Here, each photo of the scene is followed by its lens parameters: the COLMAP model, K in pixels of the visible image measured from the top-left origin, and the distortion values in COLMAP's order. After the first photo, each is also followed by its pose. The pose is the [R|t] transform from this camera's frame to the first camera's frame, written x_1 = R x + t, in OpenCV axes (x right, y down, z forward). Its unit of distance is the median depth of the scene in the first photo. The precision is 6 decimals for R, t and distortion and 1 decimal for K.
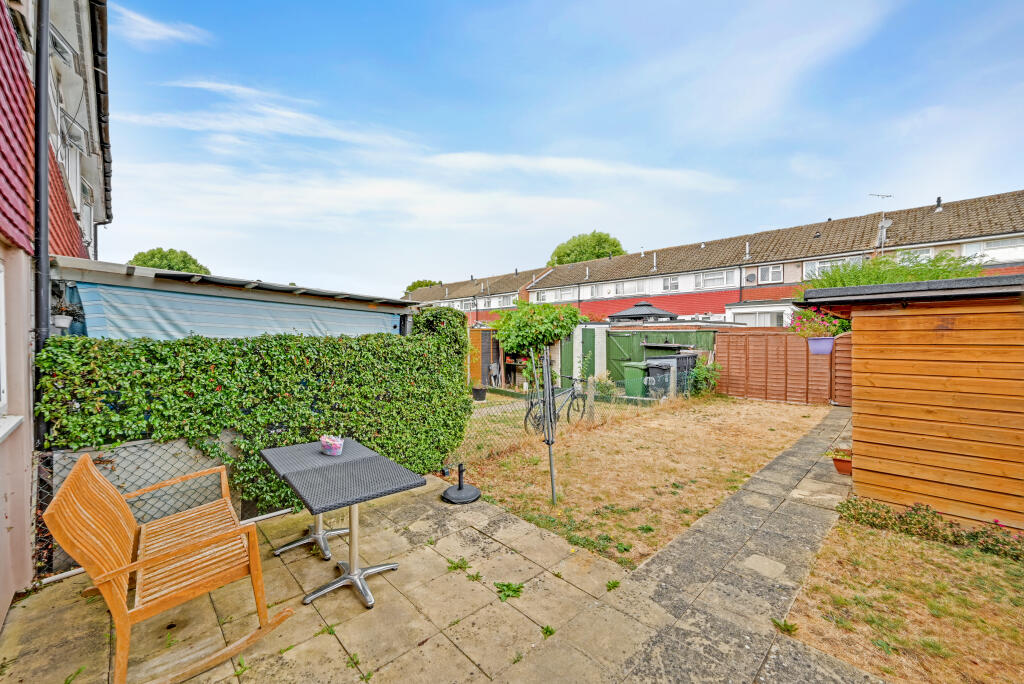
lens RADIAL K [[416.0, 0, 514.8], [0, 416.0, 336.2], [0, 0, 1]] dist [0.001151, -0.000456]
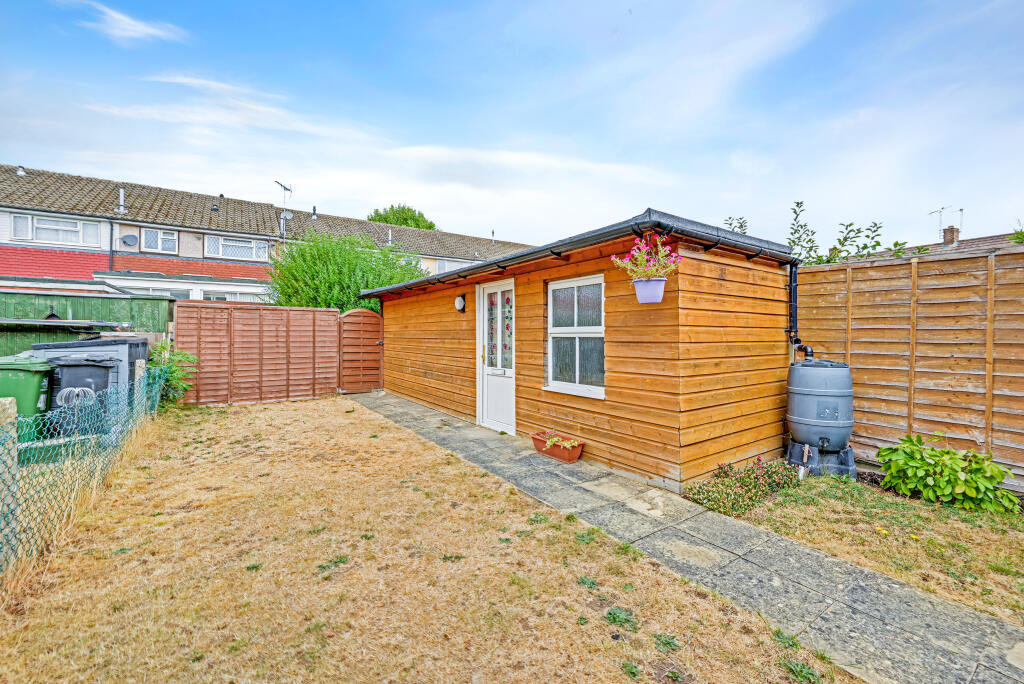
lens RADIAL K [[416.0, 0, 514.9], [0, 416.0, 327.2], [0, 0, 1]] dist [0.001151, -0.000456]
pose [[0.185110, 0.019581, 0.982523, -0.008318], [-0.001762, 0.999806, -0.019594, 0.038403], [-0.982716, 0.001896, 0.185109, 0.423012]]
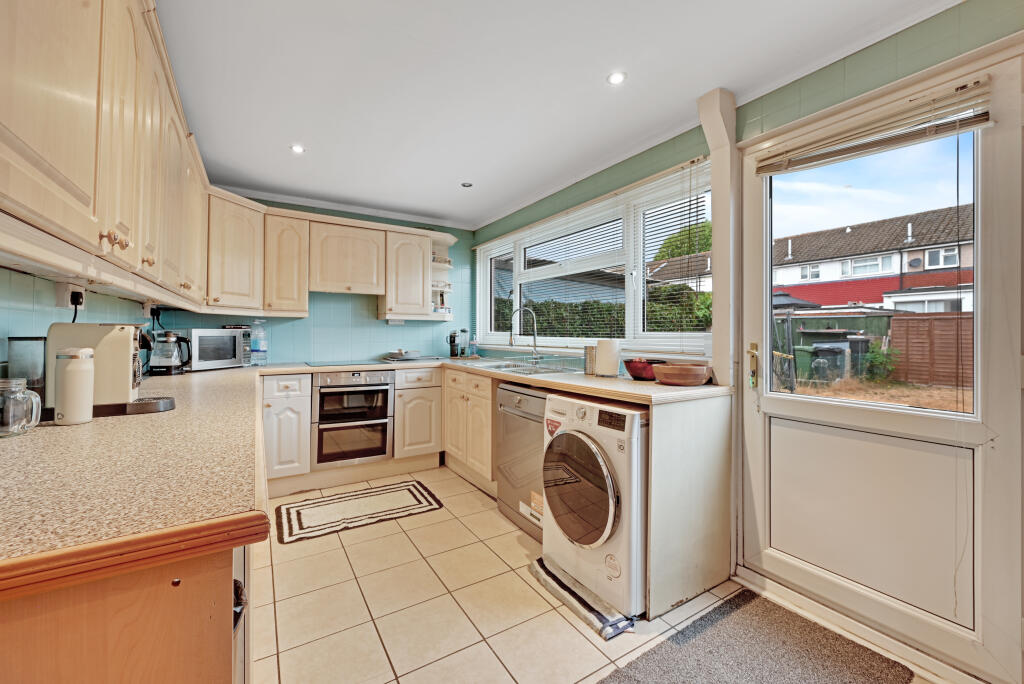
lens RADIAL K [[416.0, 0, 508.9], [0, 416.0, 333.2], [0, 0, 1]] dist [0.001151, -0.000456]
pose [[0.975191, 0.005929, -0.221284, -0.169326], [-0.006291, 0.999980, -0.000930, 0.034941], [0.221274, 0.002299, 0.975209, -0.138529]]
